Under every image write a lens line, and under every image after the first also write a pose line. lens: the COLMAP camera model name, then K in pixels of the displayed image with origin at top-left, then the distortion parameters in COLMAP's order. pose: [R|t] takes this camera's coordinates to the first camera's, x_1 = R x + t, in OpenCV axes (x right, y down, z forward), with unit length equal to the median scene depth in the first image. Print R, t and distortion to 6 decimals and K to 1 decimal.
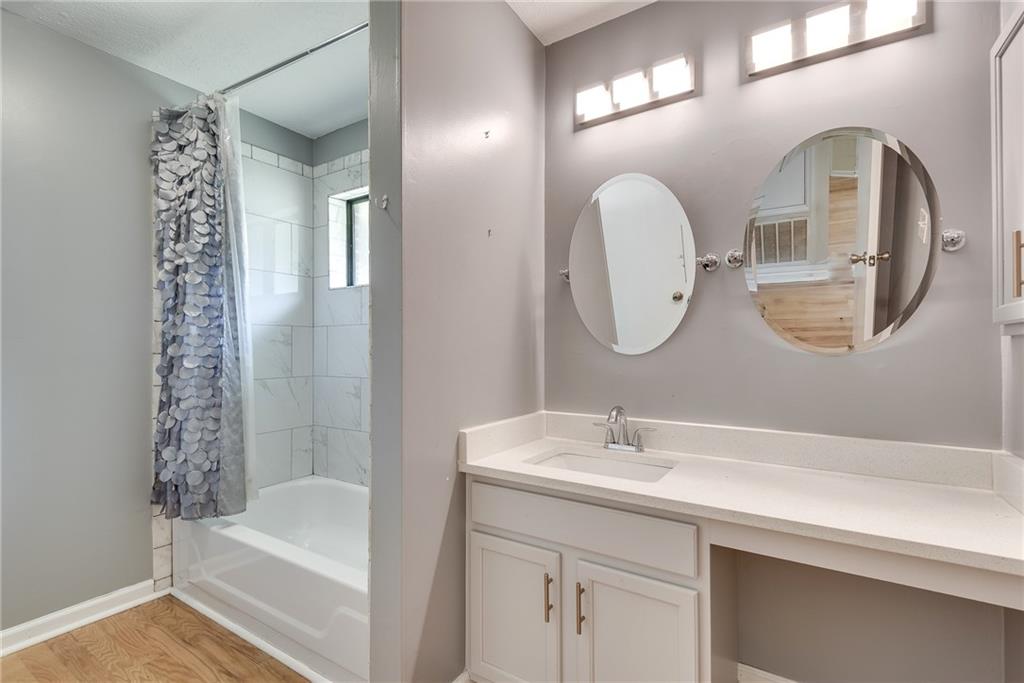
lens RADIAL K [[468.1, 0, 512.4], [0, 468.1, 346.1], [0, 0, 1]] dist [0.022355, -0.008878]
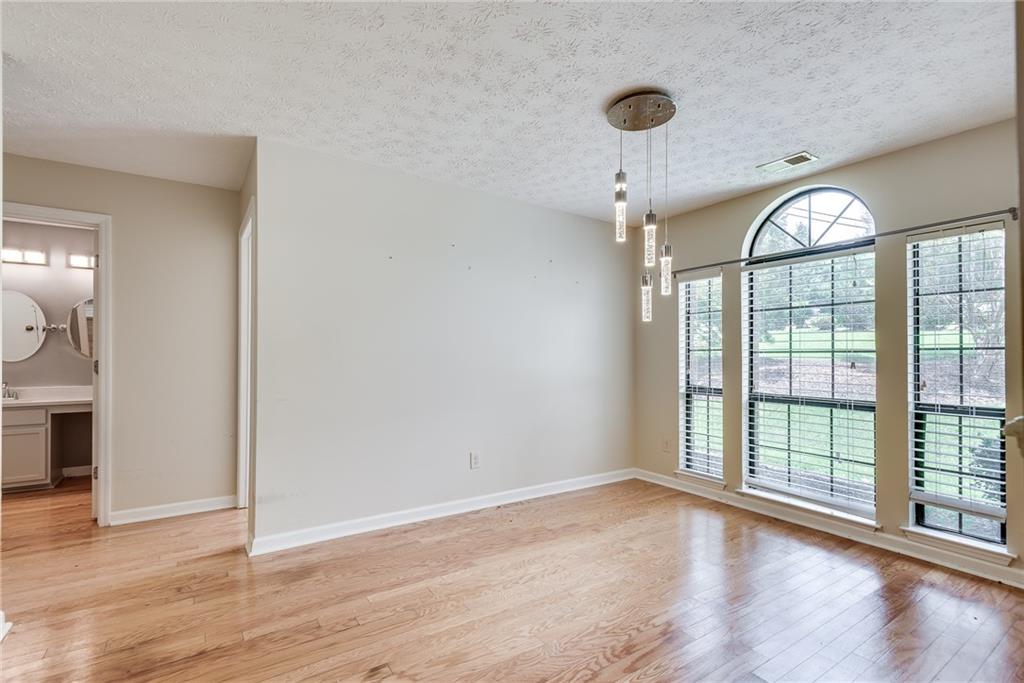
lens RADIAL K [[468.1, 0, 521.2], [0, 468.1, 351.1], [0, 0, 1]] dist [0.022355, -0.008878]
pose [[0.389488, 0.009574, 0.920982, -1.067337], [-0.007705, 0.999945, -0.007136, -0.047805], [-0.920999, -0.004316, 0.389540, -2.605635]]
